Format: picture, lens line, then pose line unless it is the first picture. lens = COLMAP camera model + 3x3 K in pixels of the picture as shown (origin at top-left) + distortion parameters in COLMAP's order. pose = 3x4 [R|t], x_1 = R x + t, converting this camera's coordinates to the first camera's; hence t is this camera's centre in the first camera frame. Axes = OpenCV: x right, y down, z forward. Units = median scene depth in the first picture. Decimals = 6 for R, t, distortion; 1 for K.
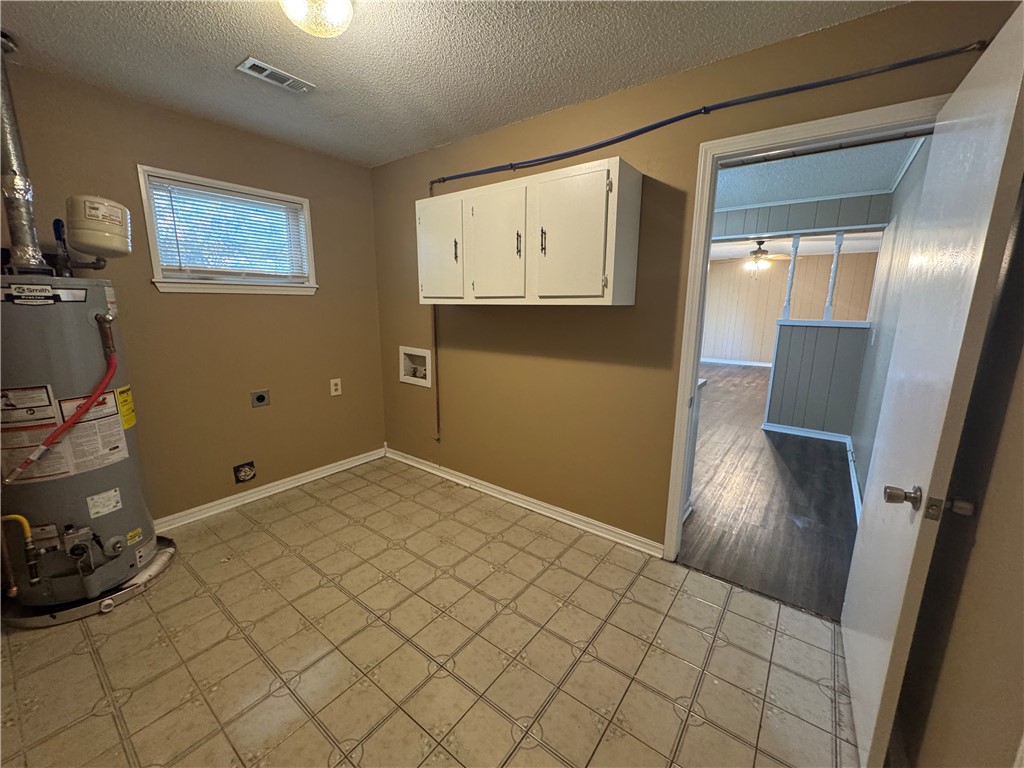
lens RADIAL K [[408.7, 0, 511.0], [0, 408.7, 384.6], [0, 0, 1]] dist [-0.002351, -0.000013]
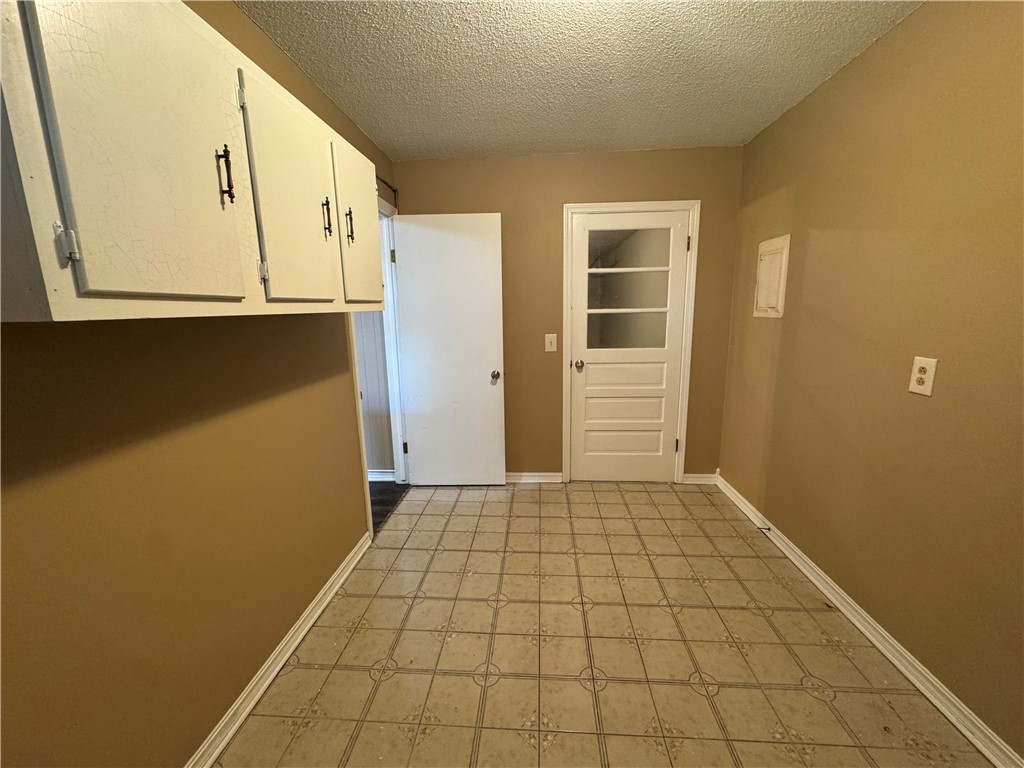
lens RADIAL K [[408.7, 0, 511.0], [0, 408.7, 384.6], [0, 0, 1]] dist [-0.002351, -0.000013]
pose [[-0.548850, -0.151616, 0.822056, -0.846272], [0.175940, 0.940432, 0.290917, -0.281481], [-0.817195, 0.304303, -0.489481, 1.390794]]
